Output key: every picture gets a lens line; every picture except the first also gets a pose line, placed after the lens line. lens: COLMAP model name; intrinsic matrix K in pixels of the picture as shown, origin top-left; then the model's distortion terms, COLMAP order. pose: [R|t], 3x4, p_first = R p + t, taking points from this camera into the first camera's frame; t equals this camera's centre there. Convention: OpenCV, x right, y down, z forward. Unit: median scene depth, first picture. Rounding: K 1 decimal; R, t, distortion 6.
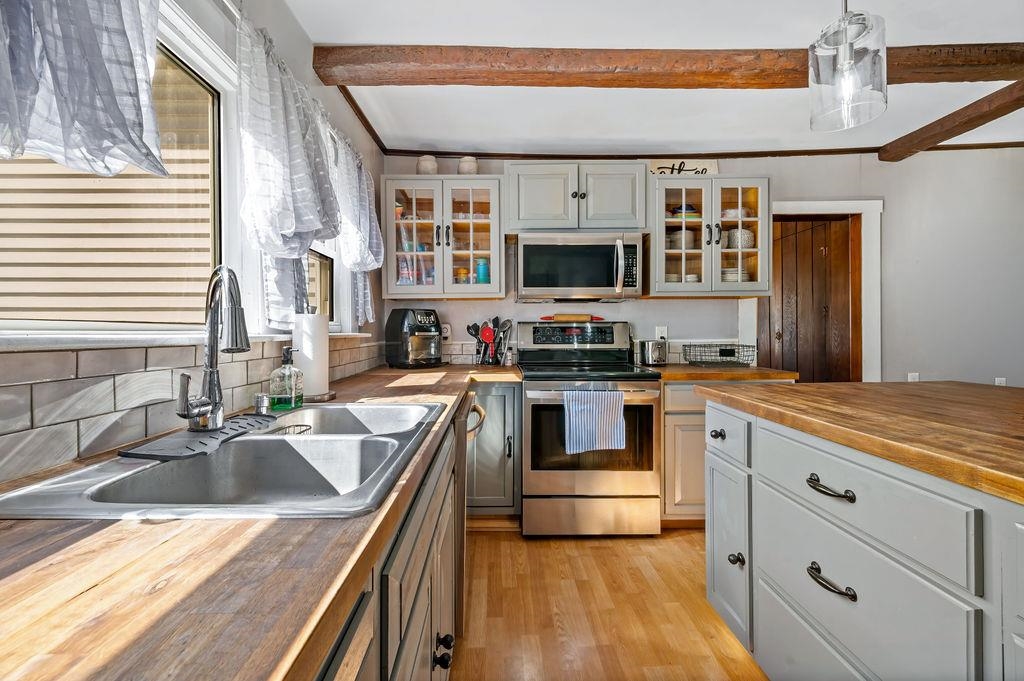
lens RADIAL K [[503.9, 0, 507.3], [0, 503.9, 332.8], [0, 0, 1]] dist [-0.001163, 0.000537]
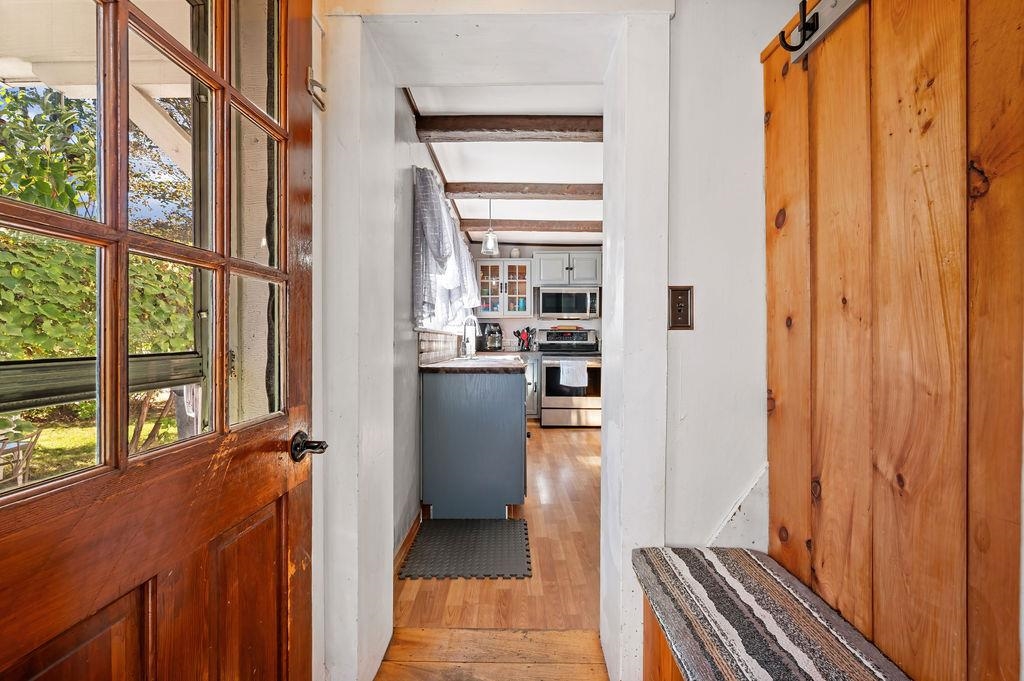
lens RADIAL K [[503.9, 0, 512.7], [0, 503.9, 335.0], [0, 0, 1]] dist [-0.001163, 0.000537]
pose [[0.999754, 0.004657, -0.021672, -0.042944], [-0.004762, 0.999977, -0.004805, 0.010365], [0.021649, 0.004907, 0.999754, -1.056656]]
